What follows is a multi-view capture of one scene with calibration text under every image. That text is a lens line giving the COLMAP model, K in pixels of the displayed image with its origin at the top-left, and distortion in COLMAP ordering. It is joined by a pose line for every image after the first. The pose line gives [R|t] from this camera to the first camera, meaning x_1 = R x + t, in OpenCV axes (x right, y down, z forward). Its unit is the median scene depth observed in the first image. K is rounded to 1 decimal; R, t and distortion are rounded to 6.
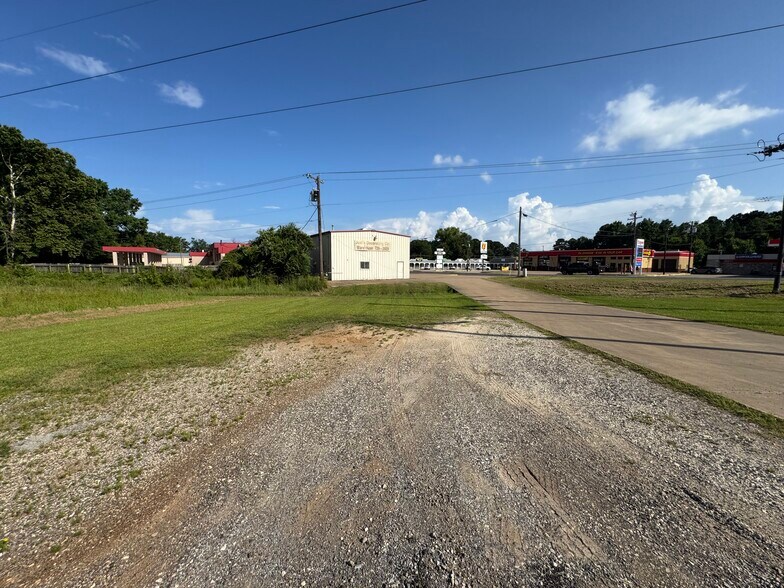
lens RADIAL K [[321.8, 0, 391.1], [0, 321.8, 296.3], [0, 0, 1]] dist [-0.000684, 0.002464]
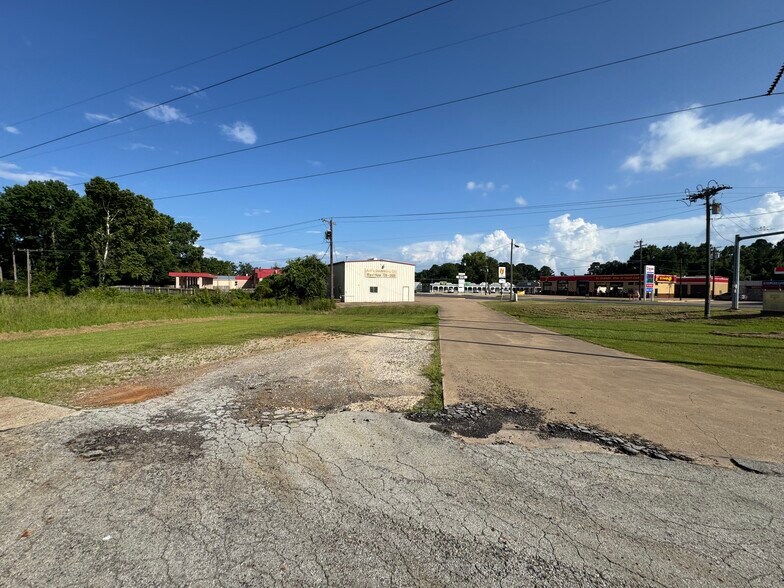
lens RADIAL K [[321.8, 0, 391.1], [0, 321.8, 296.3], [0, 0, 1]] dist [-0.000684, 0.002464]
pose [[0.993710, 0.010821, -0.111460, 0.060881], [-0.018437, 0.997547, -0.067534, 0.003088], [0.110455, 0.069164, 0.991472, -0.083400]]
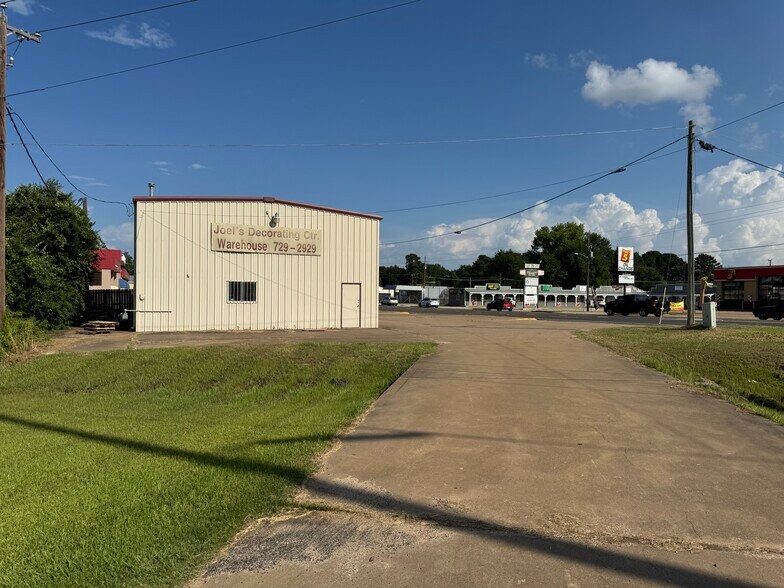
lens RADIAL K [[560.8, 0, 388.7], [0, 560.8, 299.2], [0, 0, 1]] dist [0.092109, -0.121876]
pose [[0.988459, 0.005396, -0.151394, 0.100042], [-0.020021, 0.995253, -0.095243, -0.015643], [0.150161, 0.097175, 0.983874, 0.210050]]
